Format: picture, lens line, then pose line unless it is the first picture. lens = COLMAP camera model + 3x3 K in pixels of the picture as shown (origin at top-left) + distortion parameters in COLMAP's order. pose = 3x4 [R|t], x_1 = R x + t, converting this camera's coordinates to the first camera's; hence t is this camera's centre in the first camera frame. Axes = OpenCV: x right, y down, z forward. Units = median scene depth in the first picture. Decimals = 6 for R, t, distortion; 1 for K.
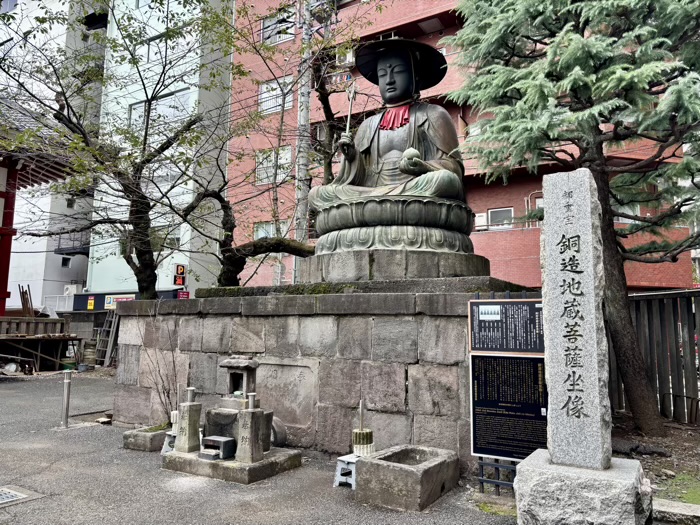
lens RADIAL K [[522.3, 0, 350.0], [0, 522.3, 262.5], [0, 0, 1]] dist [0.073922, -0.098397]
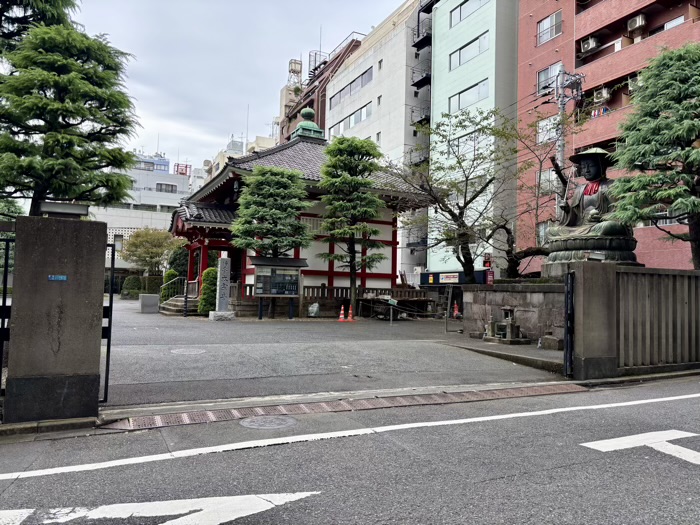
lens RADIAL K [[526.4, 0, 350.0], [0, 526.4, 262.5], [0, 0, 1]] dist [0.092038, -0.152009]
pose [[0.841137, -0.029922, -0.539994, 0.454955], [0.063502, 0.997026, 0.043669, -0.171706], [0.537081, -0.071022, 0.840535, -1.339975]]
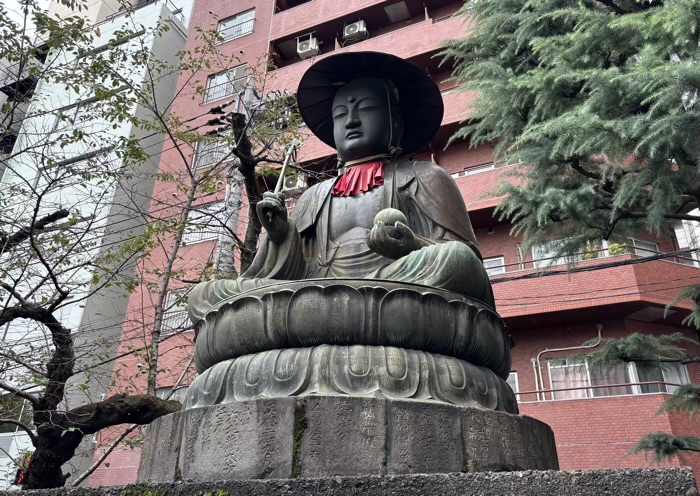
lens RADIAL K [[574.4, 0, 363.8], [0, 574.4, 238.9], [0, 0, 1]] dist [0.028195, -0.006984]
pose [[0.993525, 0.054150, 0.099879, 0.035201], [-0.015382, 0.935129, -0.353974, 0.017341], [-0.112568, 0.350146, 0.929907, 0.497204]]
